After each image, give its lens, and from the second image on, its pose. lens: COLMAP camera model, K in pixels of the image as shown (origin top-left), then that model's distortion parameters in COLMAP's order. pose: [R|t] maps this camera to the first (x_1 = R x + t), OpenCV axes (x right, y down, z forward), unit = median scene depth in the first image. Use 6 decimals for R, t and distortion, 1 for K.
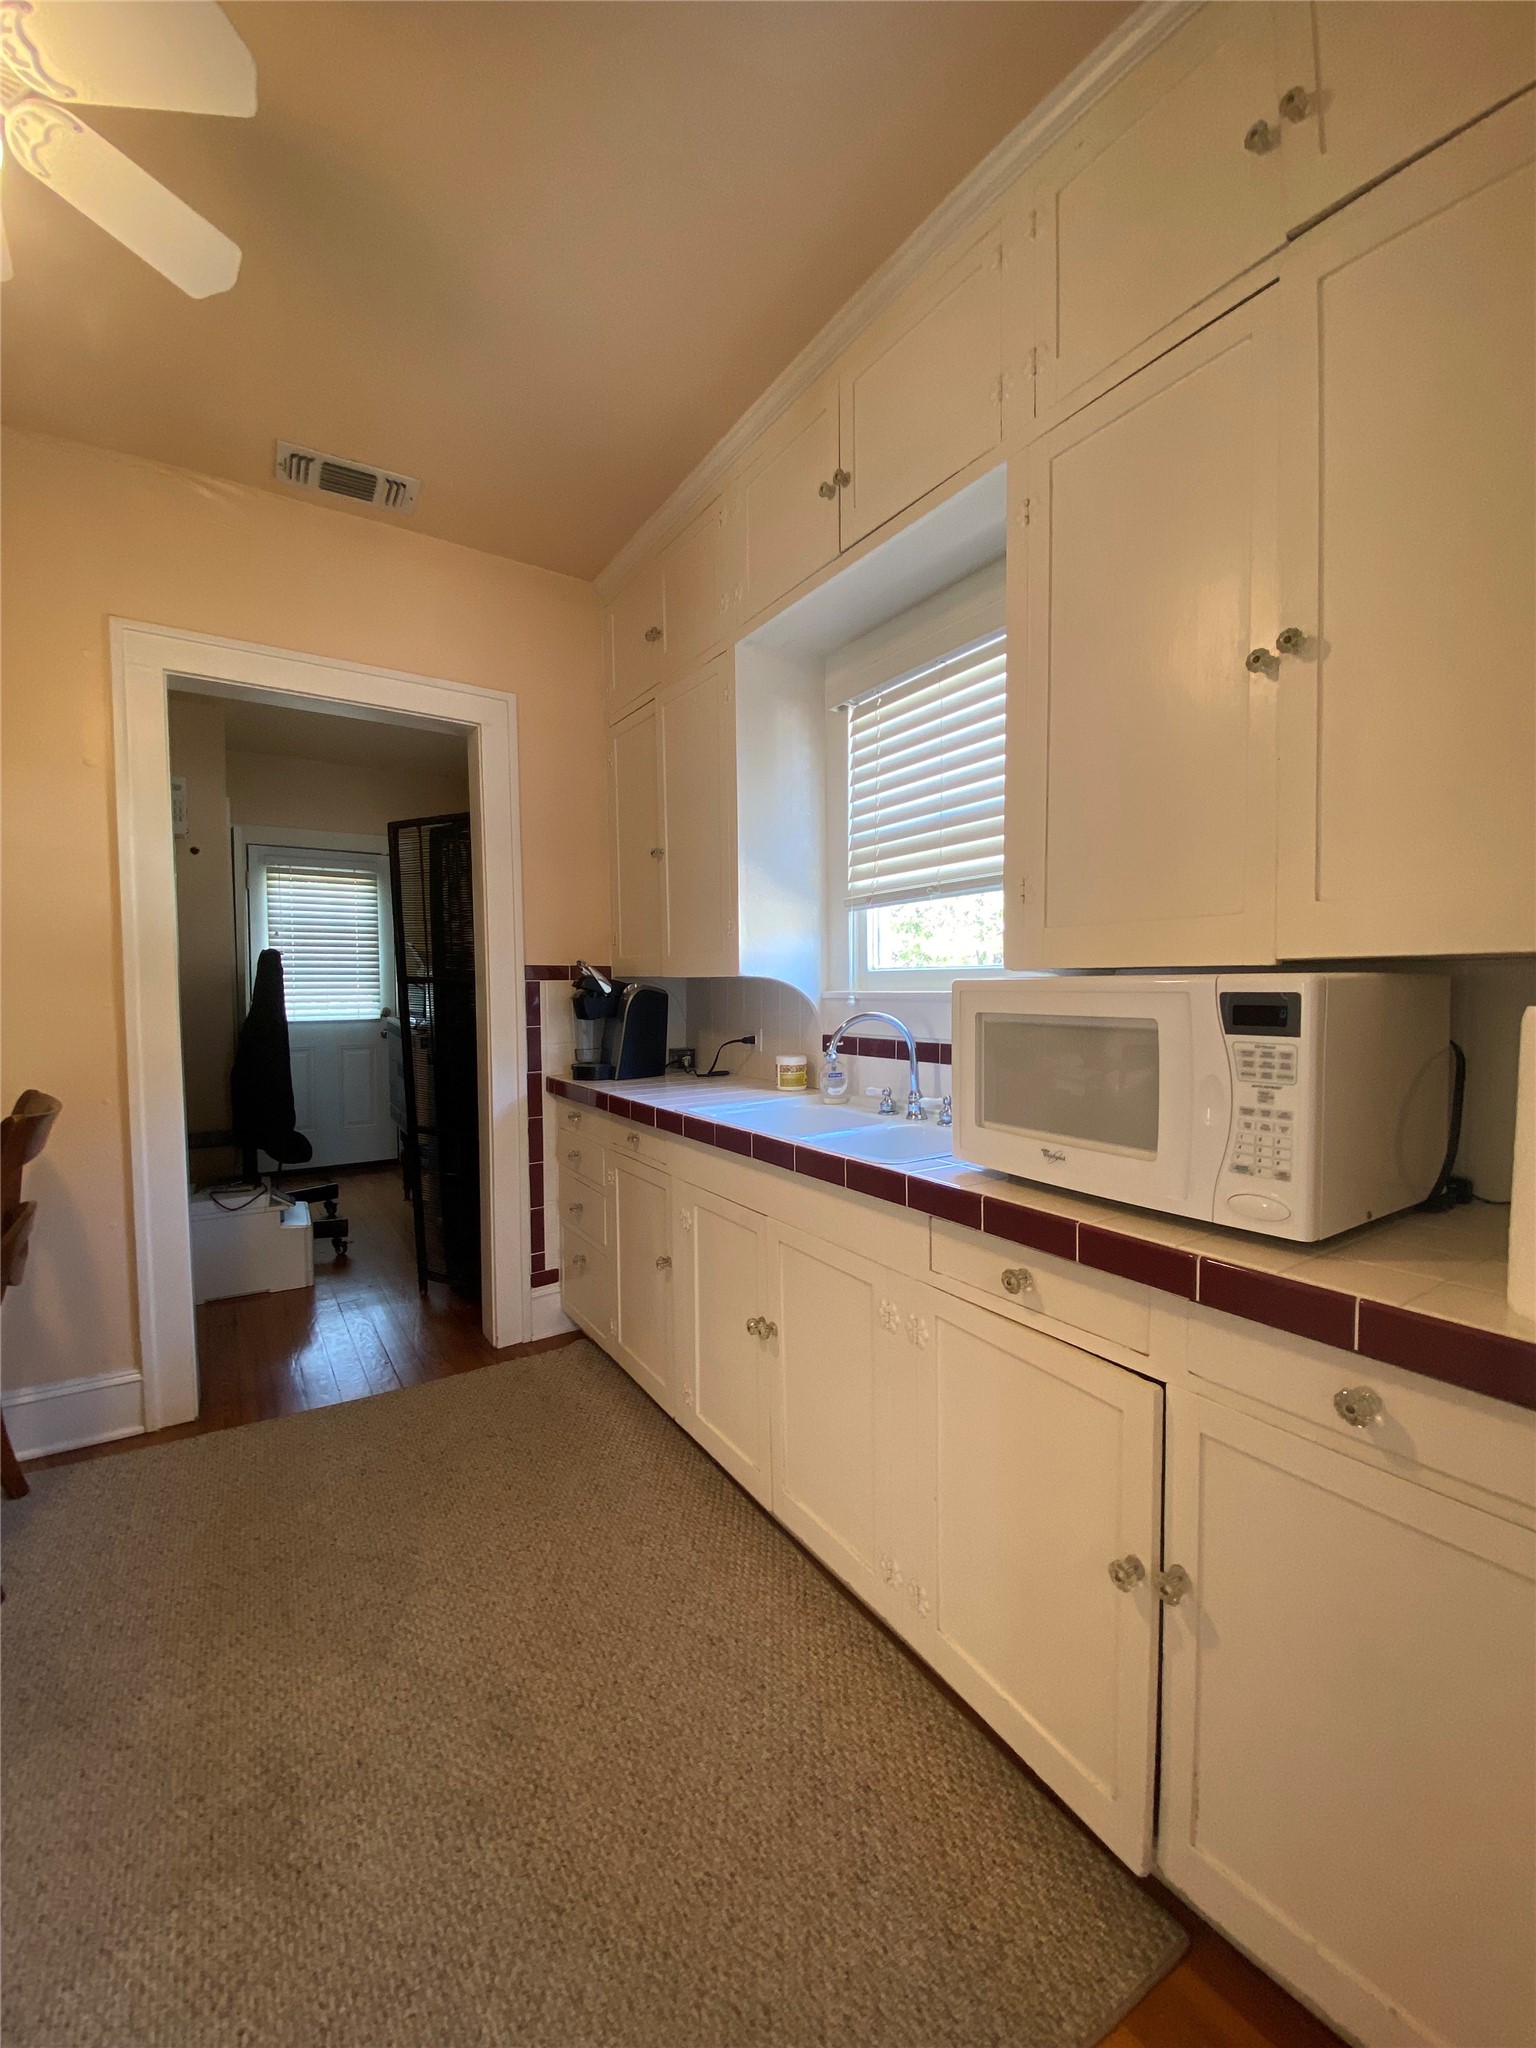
lens RADIAL K [[833.0, 0, 764.0], [0, 833.0, 1023.8], [0, 0, 1]] dist [0.002212, -0.012629]
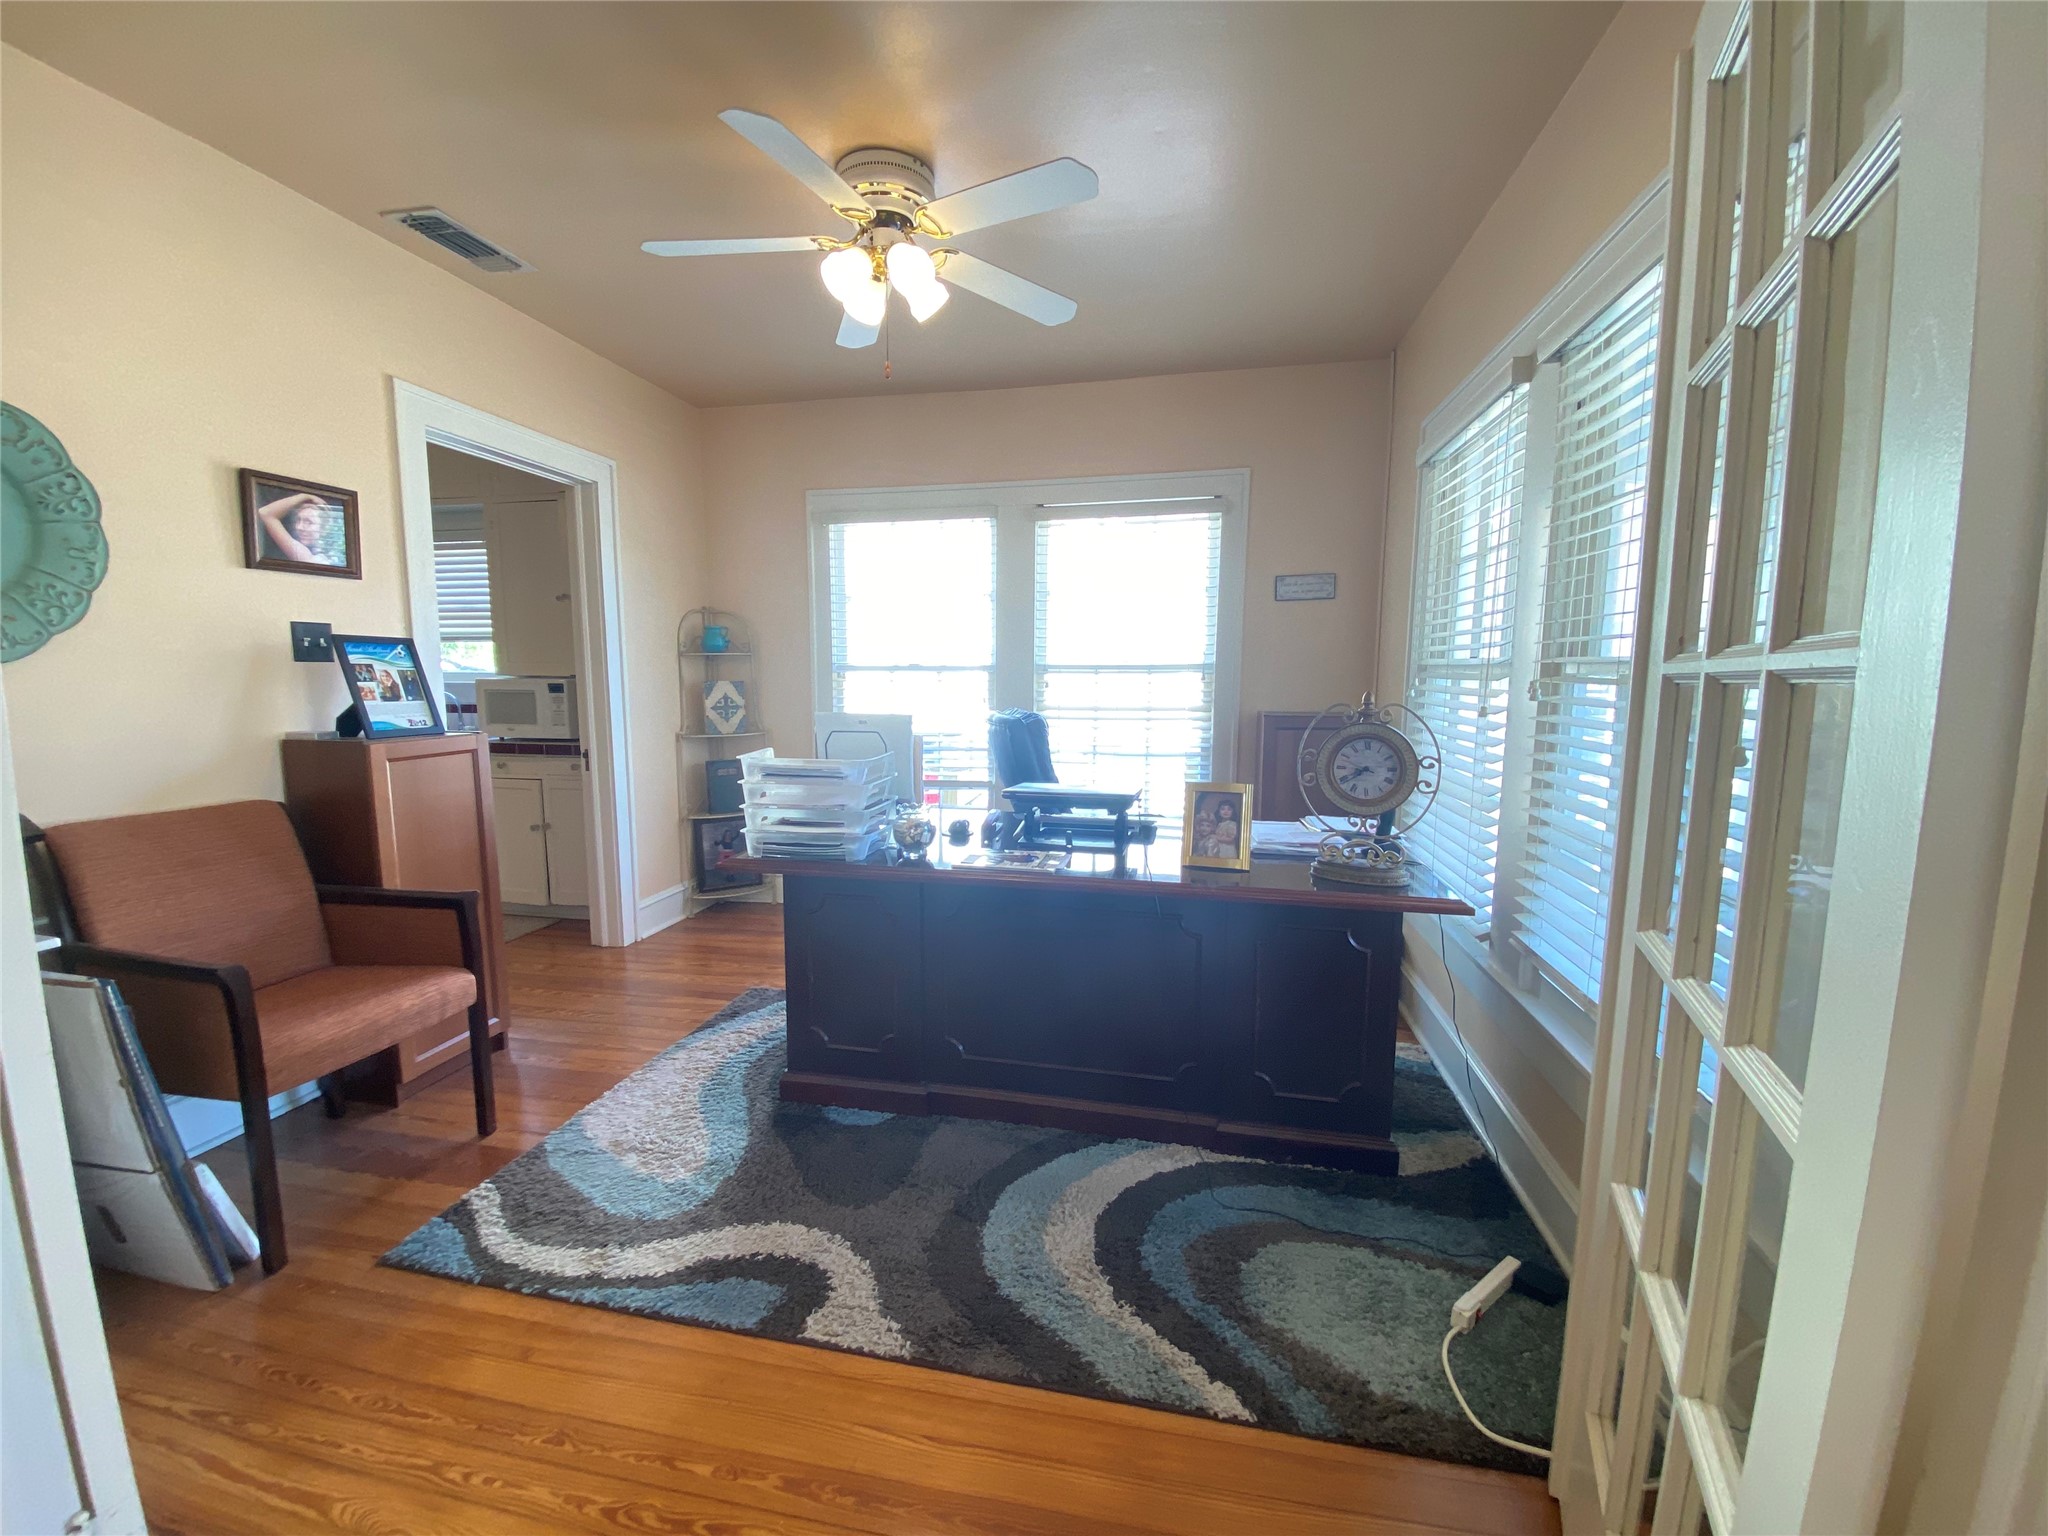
lens RADIAL K [[833.0, 0, 1027.9], [0, 833.0, 773.5], [0, 0, 1]] dist [0.002212, -0.012629]
pose [[0.693831, -0.072933, 0.716436, -0.710361], [0.025026, 0.996699, 0.077227, 0.132640], [-0.719703, -0.035653, 0.693366, -3.198122]]
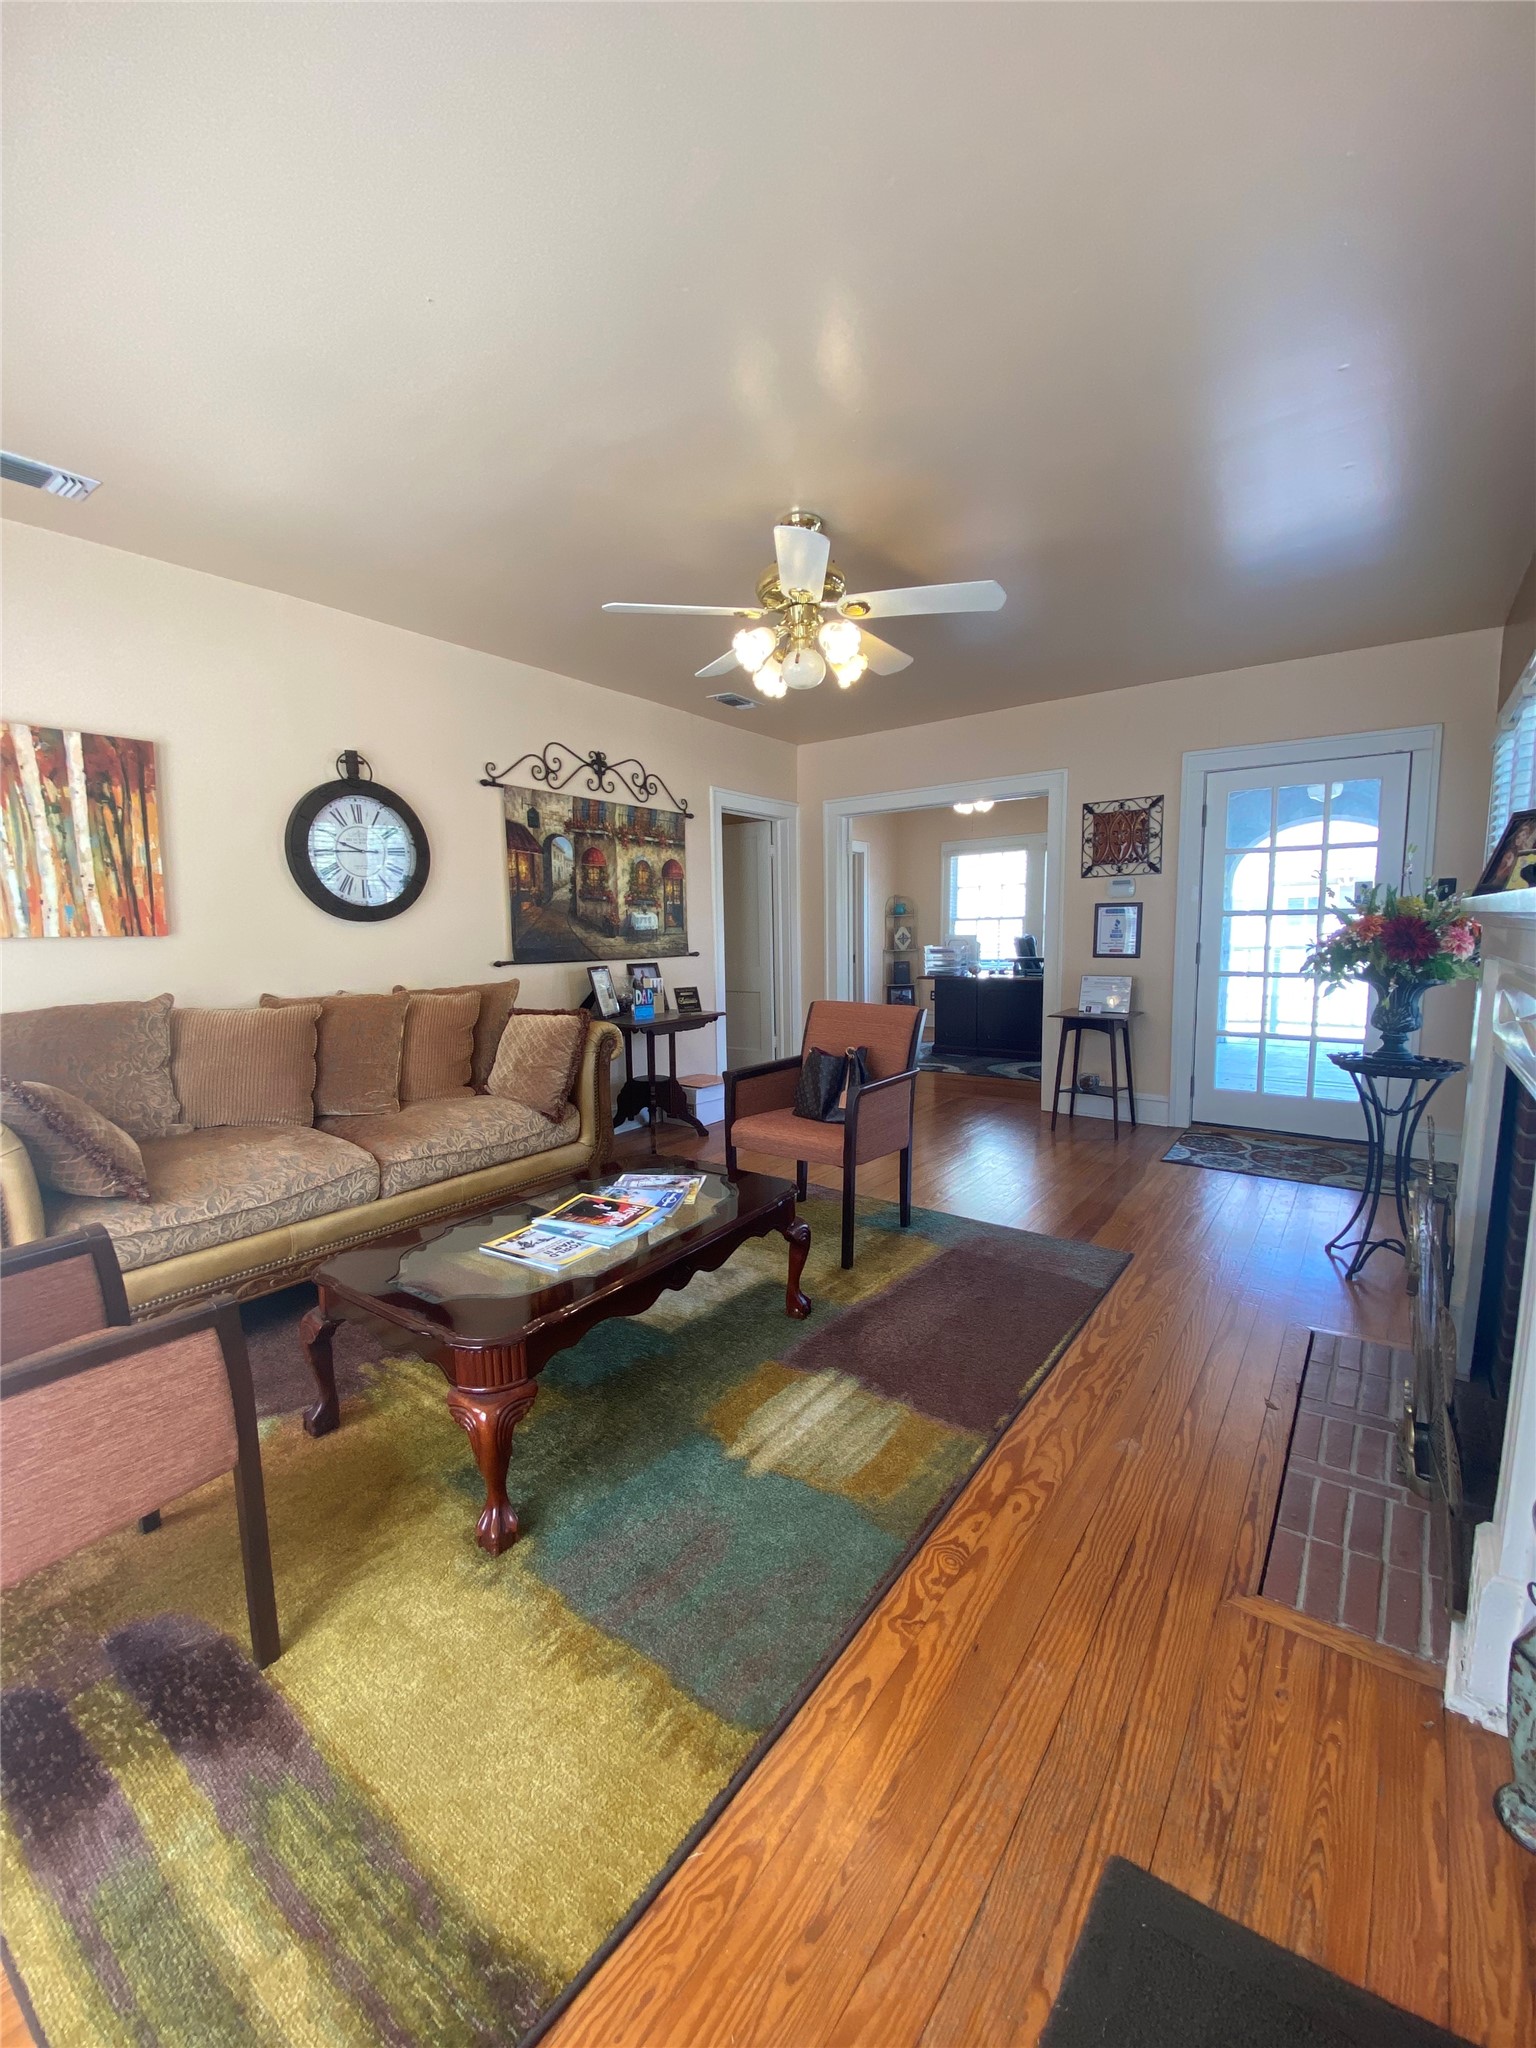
lens RADIAL K [[833.0, 0, 755.4], [0, 833.0, 1030.3], [0, 0, 1]] dist [0.002212, -0.012629]
pose [[0.940705, -0.053144, 0.335036, -3.348466], [0.030639, 0.996926, 0.072107, 0.371428], [-0.337838, -0.057566, 0.939442, -7.274803]]
